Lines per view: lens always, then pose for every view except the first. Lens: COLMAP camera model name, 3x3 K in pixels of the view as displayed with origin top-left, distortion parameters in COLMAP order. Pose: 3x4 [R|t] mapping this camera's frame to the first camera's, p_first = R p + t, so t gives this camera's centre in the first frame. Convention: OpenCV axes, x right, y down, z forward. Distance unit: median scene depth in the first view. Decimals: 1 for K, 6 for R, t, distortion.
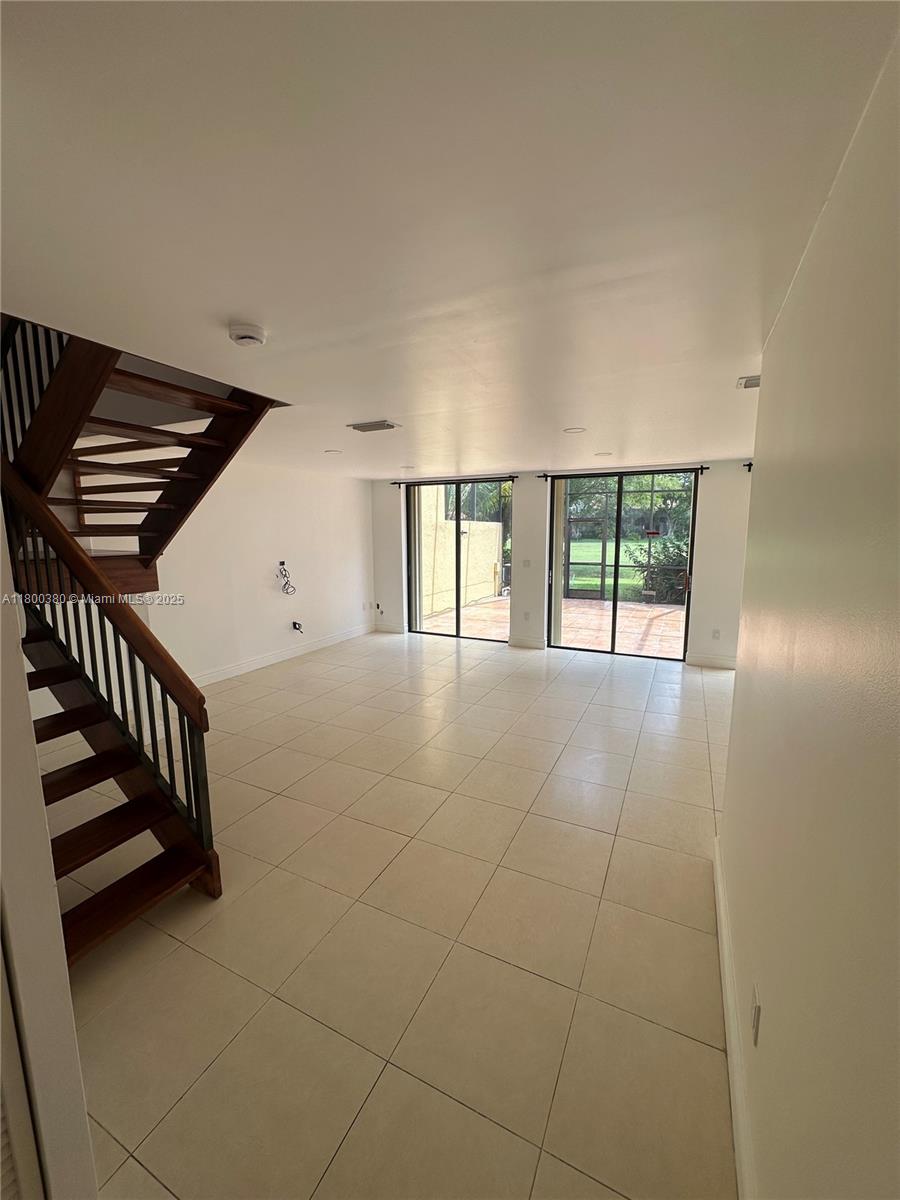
lens RADIAL K [[479.9, 0, 449.9], [0, 479.9, 601.9], [0, 0, 1]] dist [-0.005704, 0.001729]
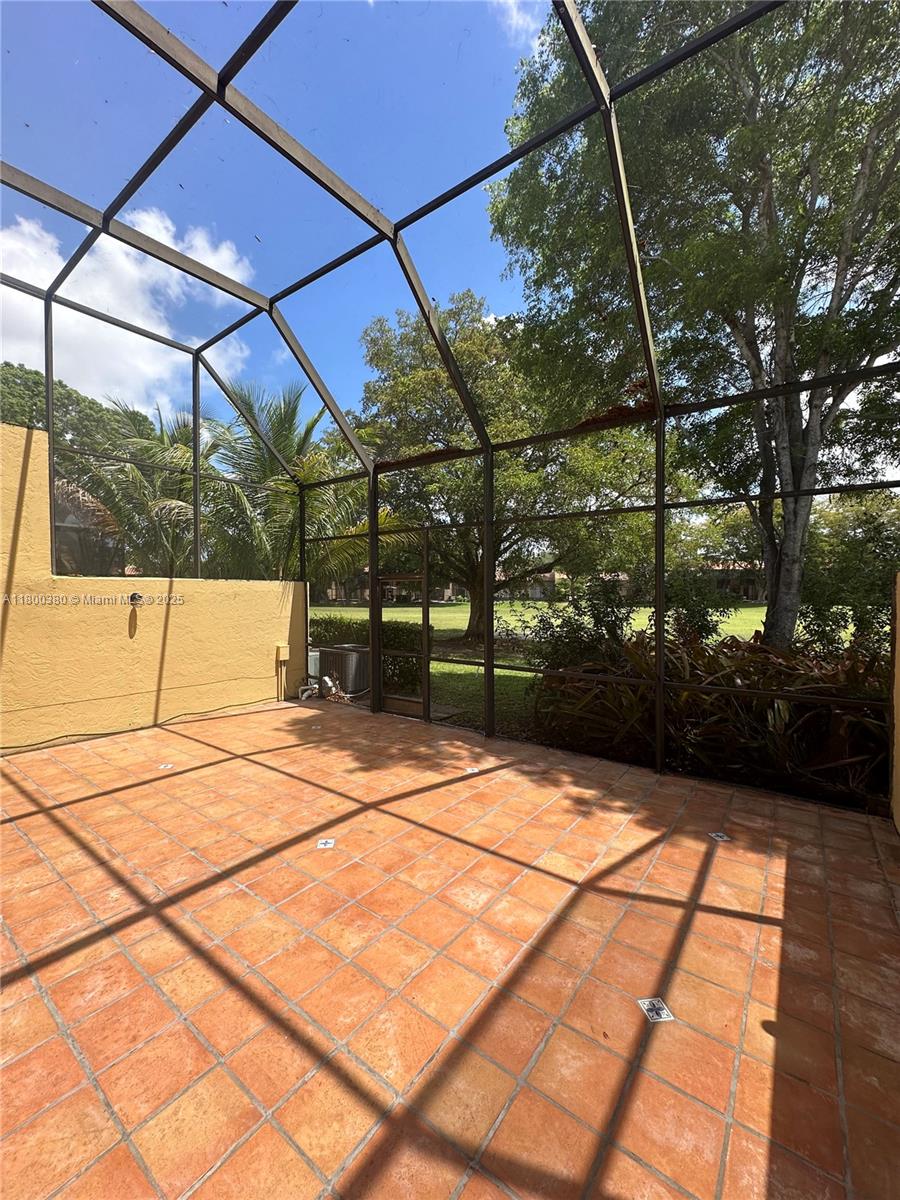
lens RADIAL K [[479.9, 0, 442.3], [0, 479.9, 593.7], [0, 0, 1]] dist [-0.005704, 0.001729]
pose [[0.982072, 0.003266, -0.188477, 0.723208], [-0.030939, 0.989084, -0.144069, -0.114202], [0.185949, 0.147317, 0.971453, 0.743436]]
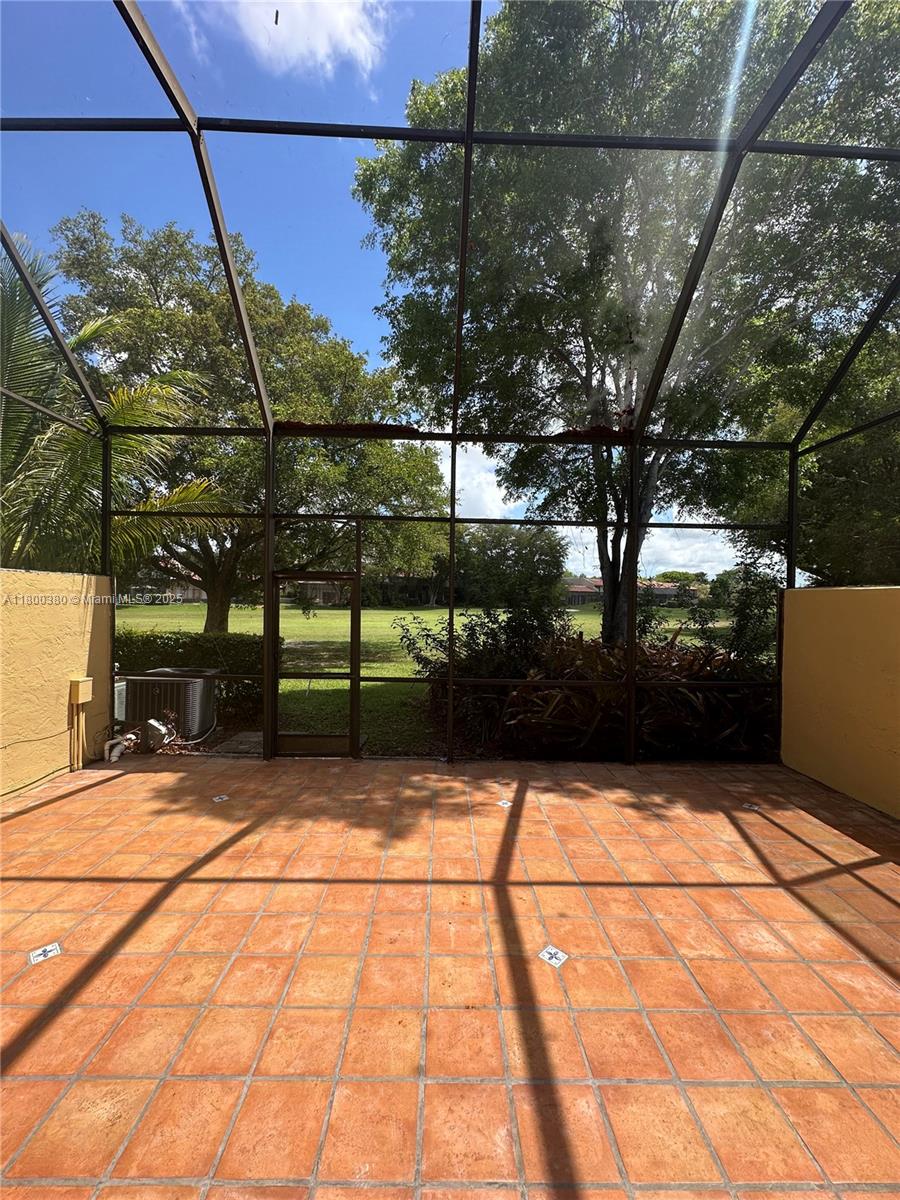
lens RADIAL K [[479.9, 0, 450.0], [0, 479.9, 596.2], [0, 0, 1]] dist [-0.005704, 0.001729]
pose [[0.890926, 0.019396, 0.453735, 0.322677], [0.048195, 0.989408, -0.136928, -0.140902], [-0.451585, 0.143860, 0.880554, 0.908650]]
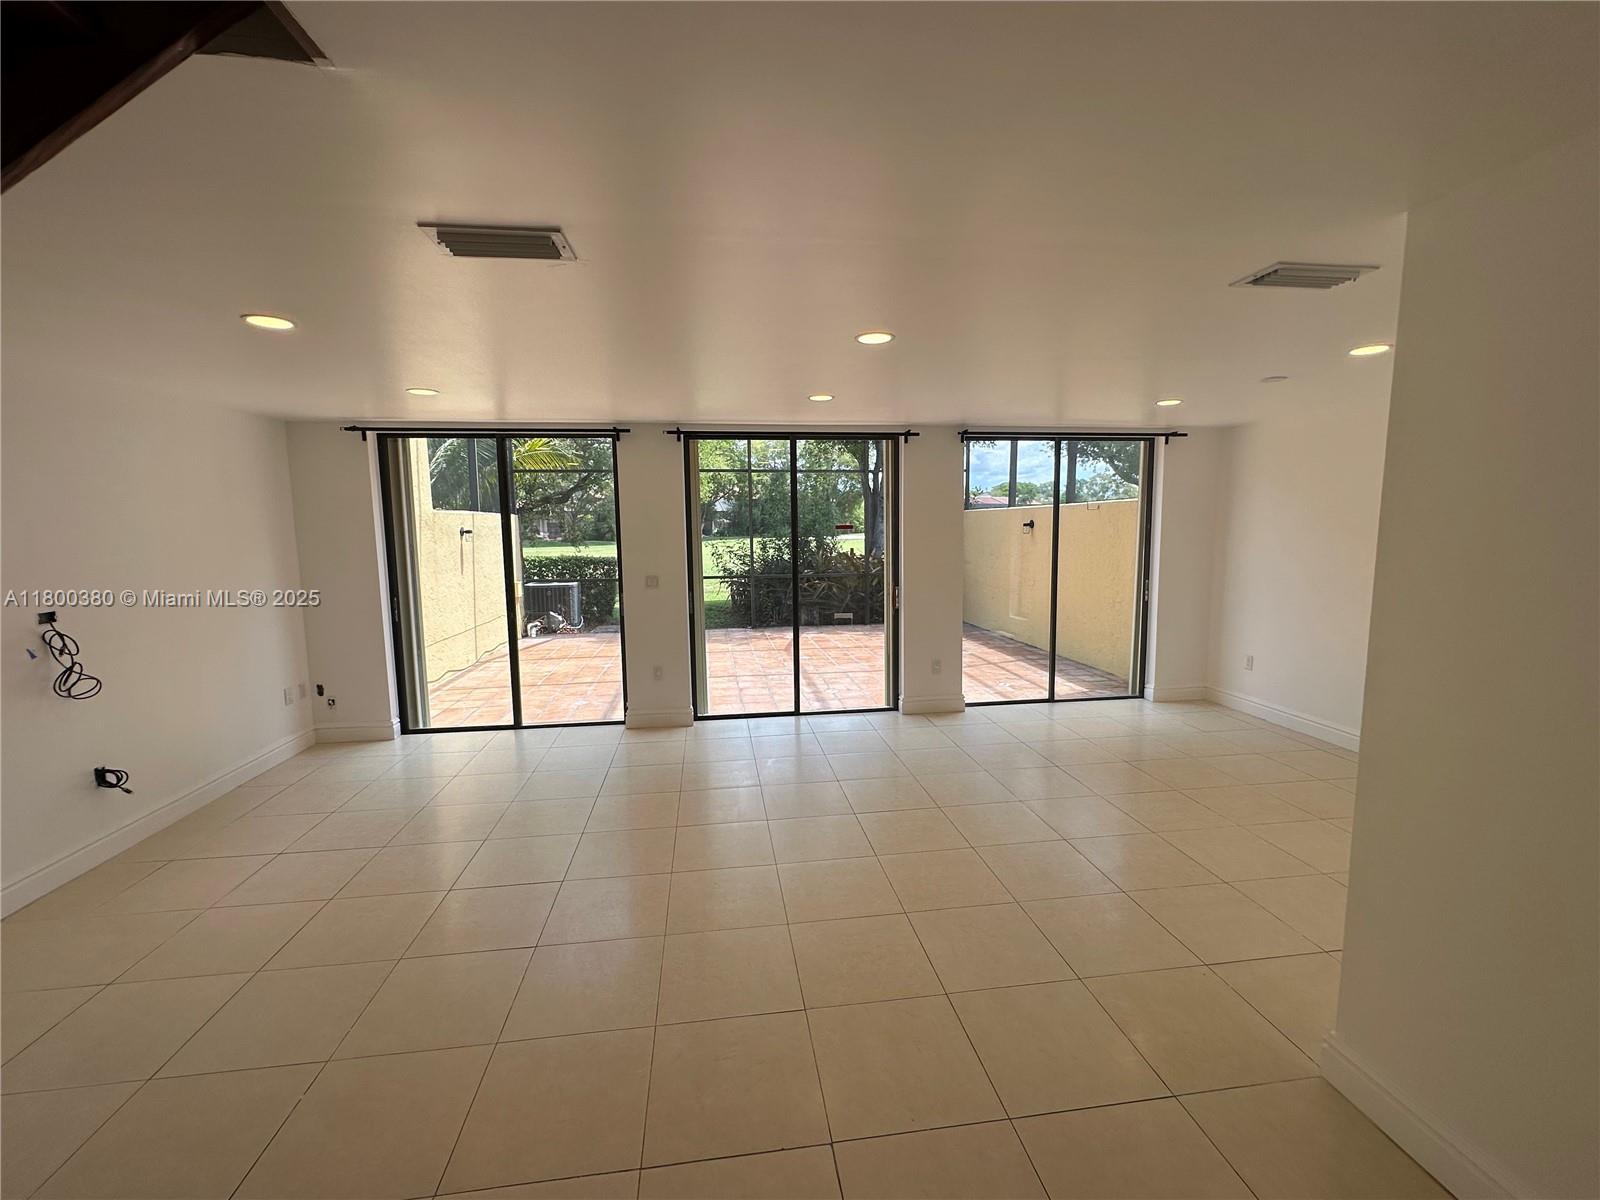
lens RADIAL K [[675.8, 0, 797.9], [0, 675.8, 600.8], [0, 0, 1]] dist [-0.005036, -0.000318]
pose [[0.830432, -0.069098, 0.552819, -0.127413], [0.091993, 0.995665, -0.013740, -0.027249], [-0.549473, 0.062266, 0.833188, 0.208186]]
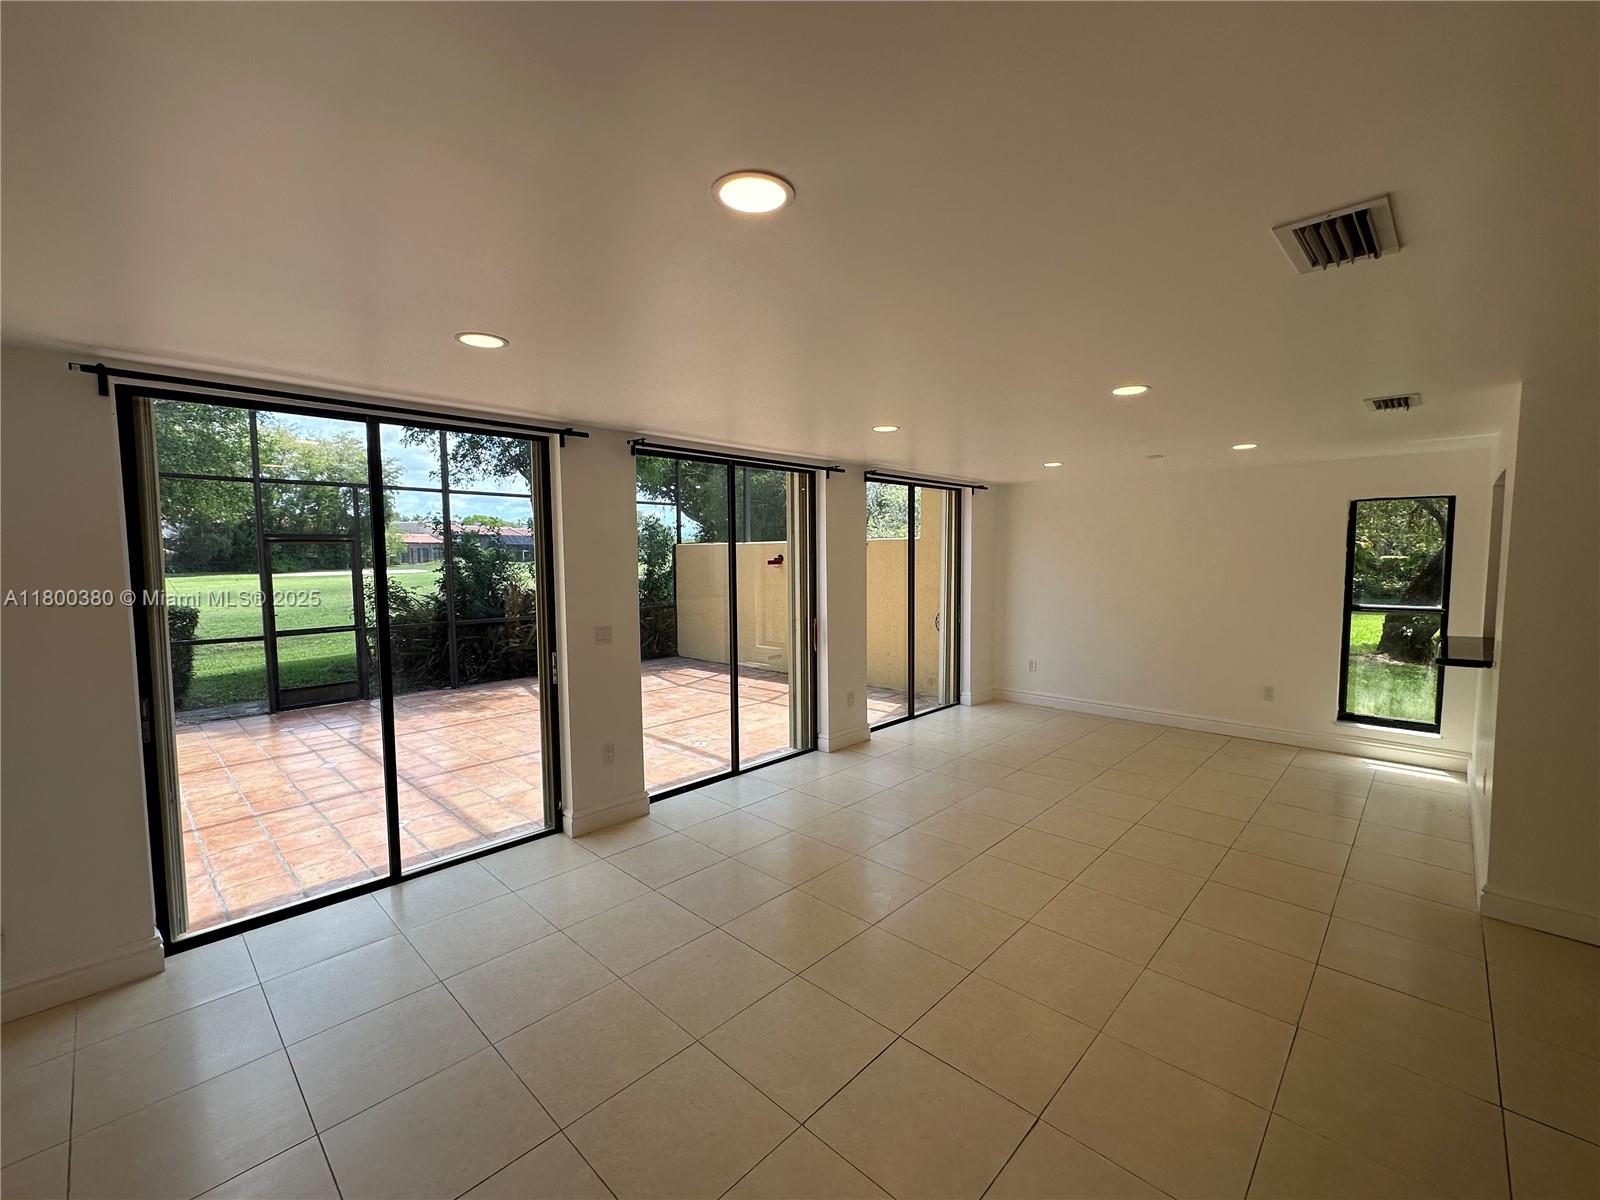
lens RADIAL K [[675.8, 0, 801.9], [0, 675.8, 602.5], [0, 0, 1]] dist [-0.005036, -0.000318]
pose [[0.299147, -0.068342, 0.951757, -0.327856], [0.147422, 0.988766, 0.024663, -0.086997], [-0.942750, 0.132932, 0.305862, 0.570024]]
